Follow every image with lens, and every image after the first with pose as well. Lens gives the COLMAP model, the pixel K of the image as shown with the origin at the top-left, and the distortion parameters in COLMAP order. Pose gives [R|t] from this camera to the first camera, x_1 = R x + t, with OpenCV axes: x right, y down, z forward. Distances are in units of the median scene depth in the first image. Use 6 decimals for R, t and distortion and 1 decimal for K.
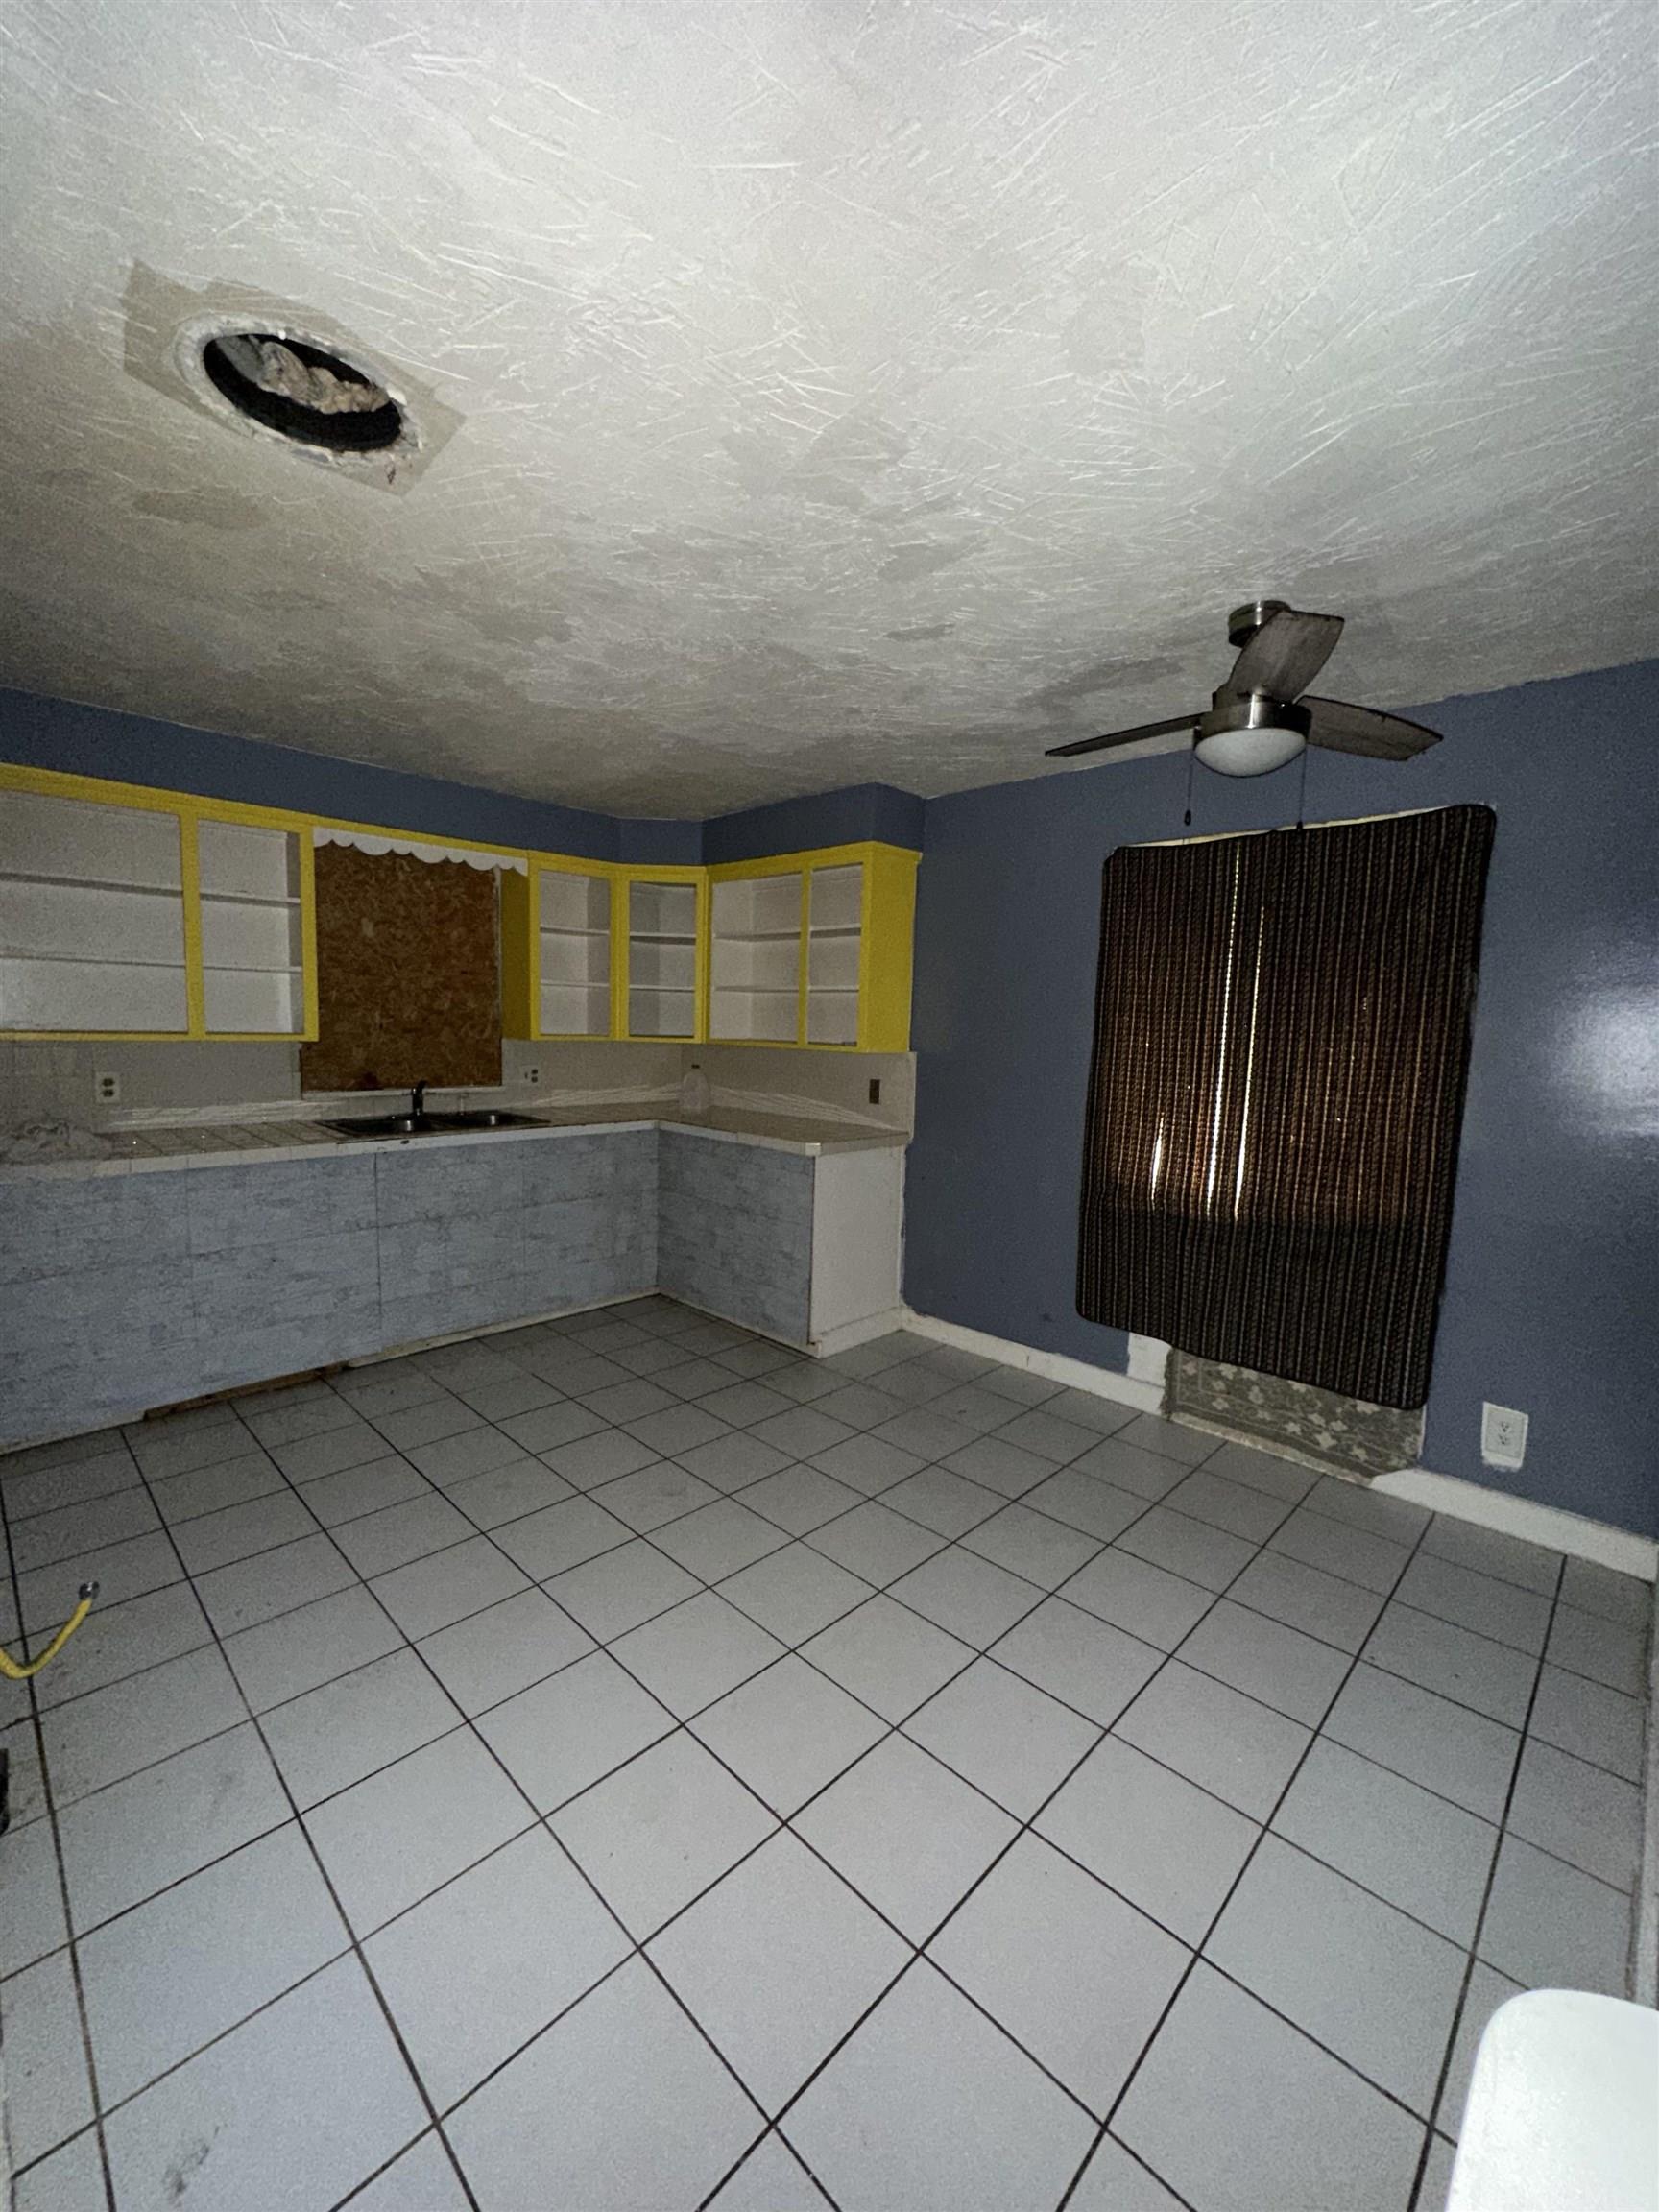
lens RADIAL K [[882.8, 0, 828.0], [0, 882.8, 1108.3], [0, 0, 1]] dist [-0.000318, -0.000265]
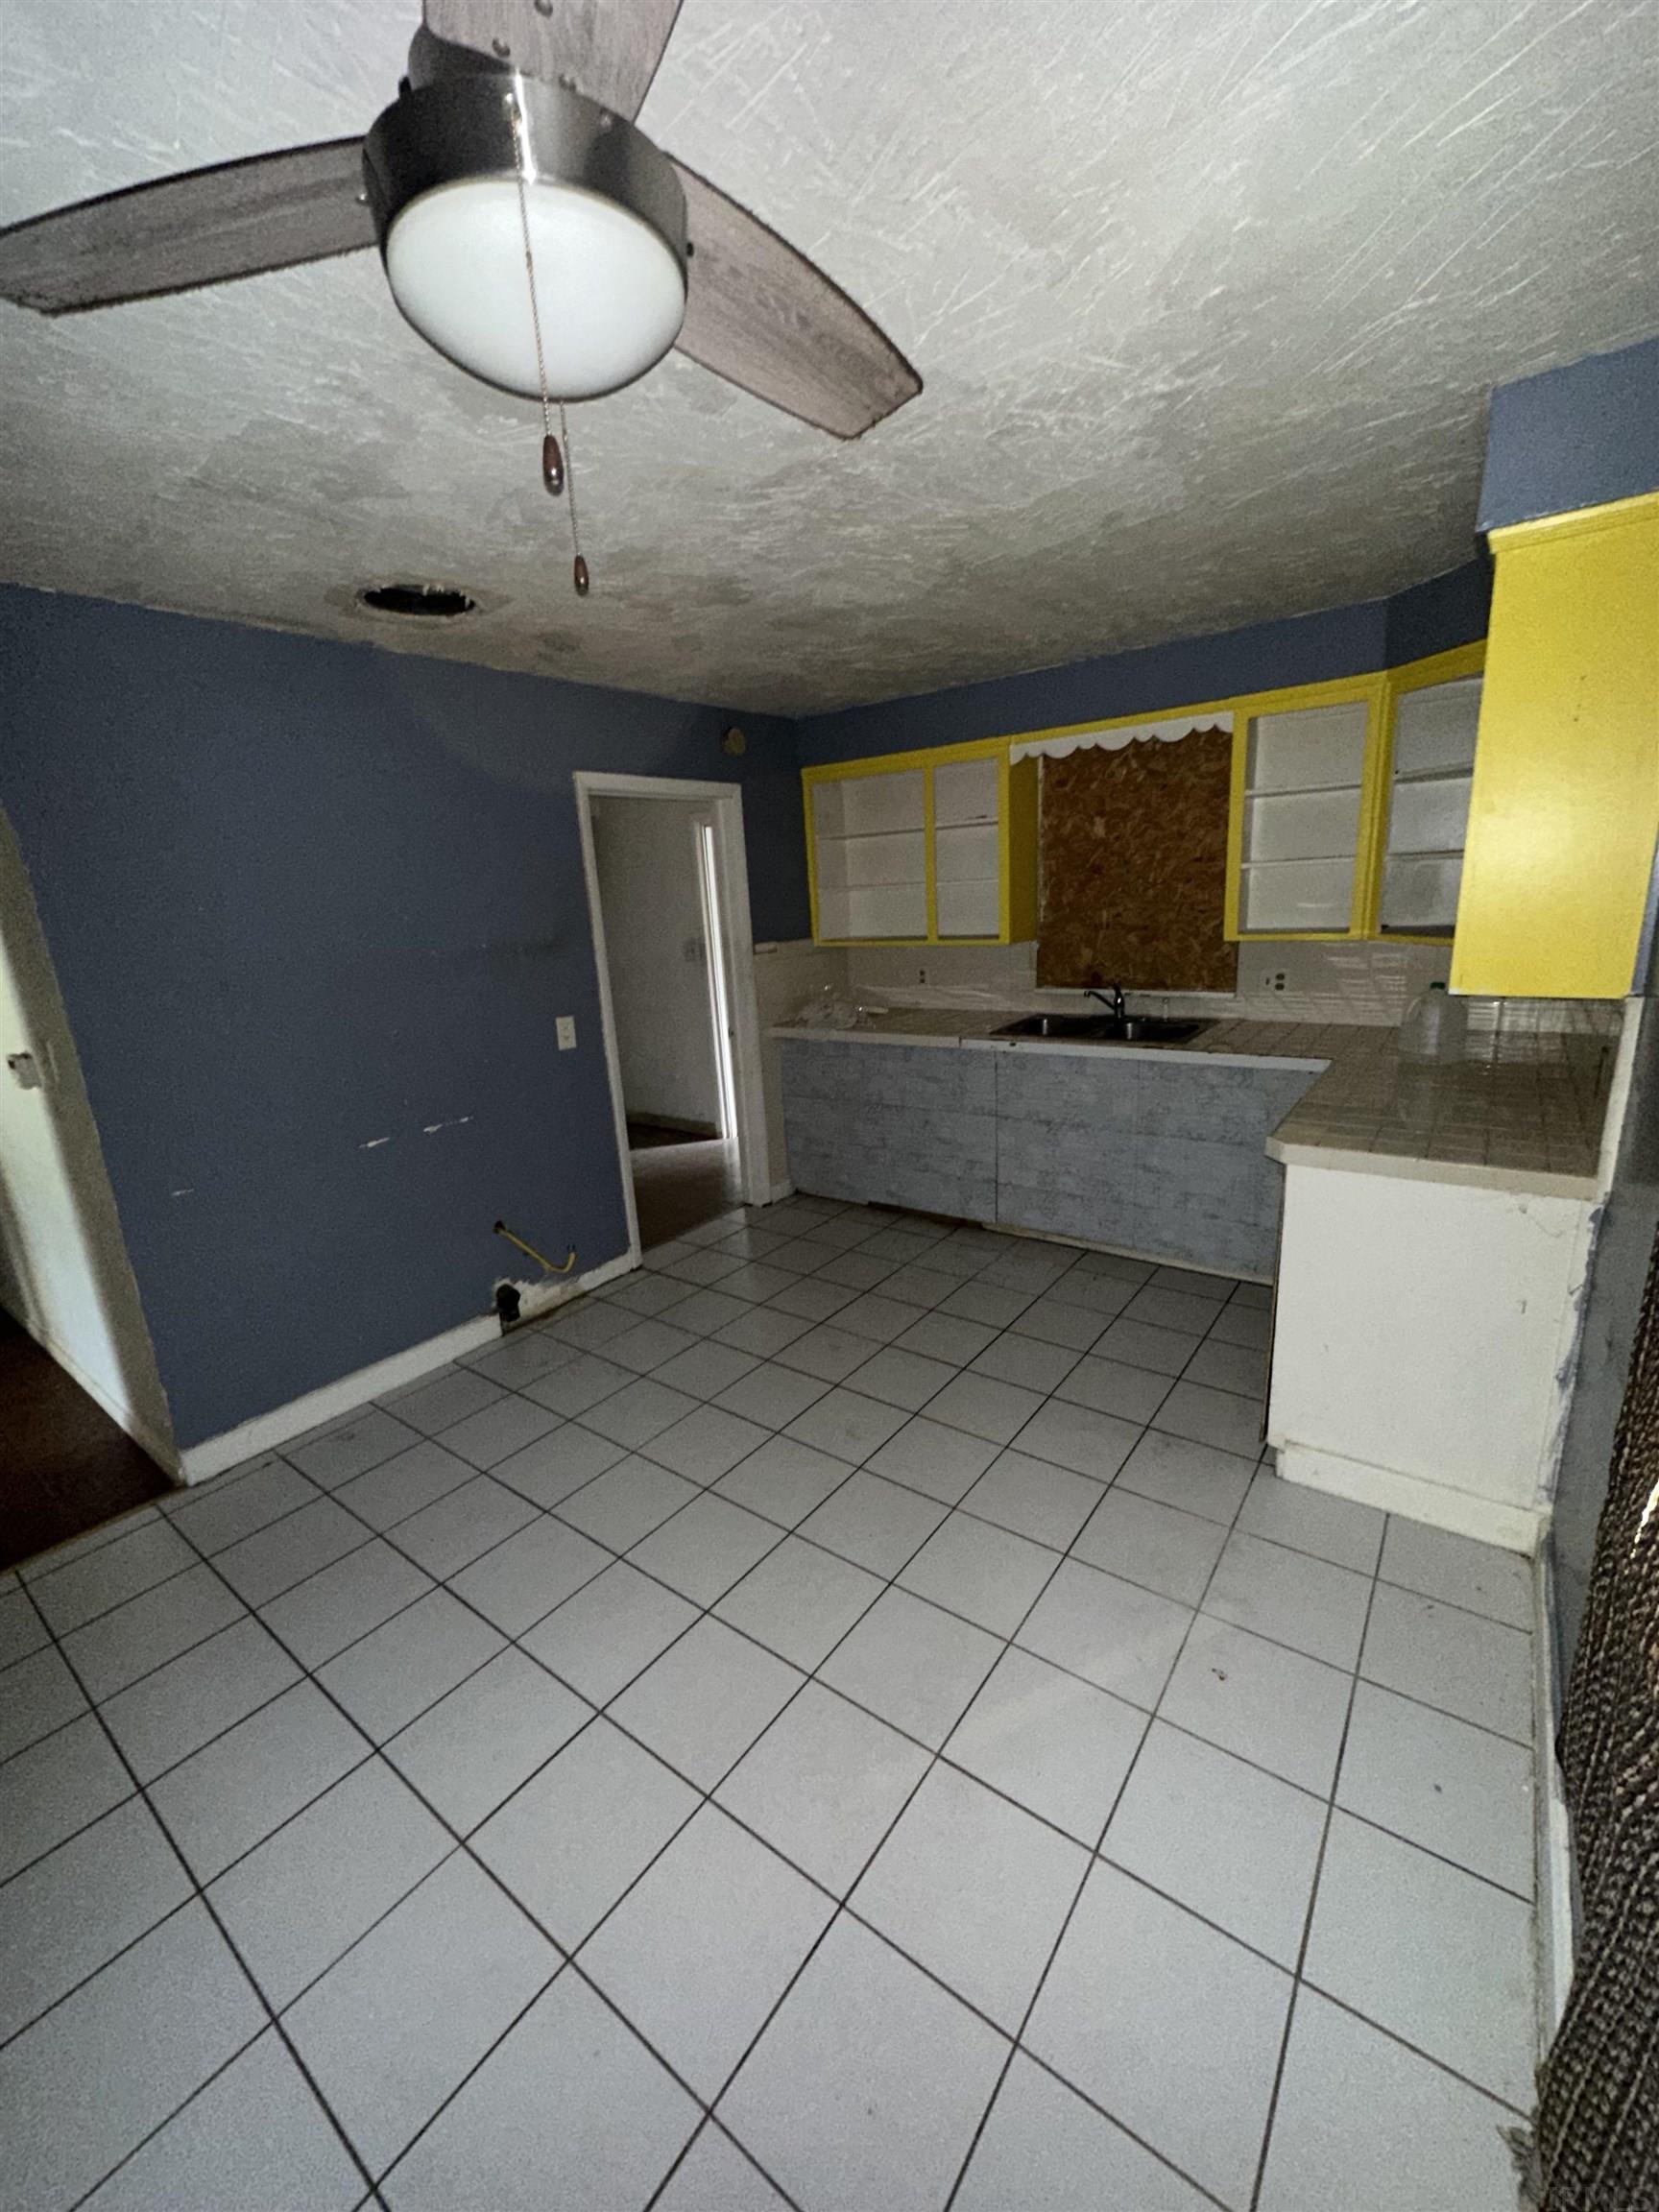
lens RADIAL K [[882.8, 0, 827.8], [0, 882.8, 1111.8], [0, 0, 1]] dist [-0.000318, -0.000265]
pose [[0.117902, 0.212319, -0.970062, 0.501434], [-0.034541, 0.977161, 0.209674, -0.090028], [0.992424, 0.008786, 0.122543, 0.590830]]
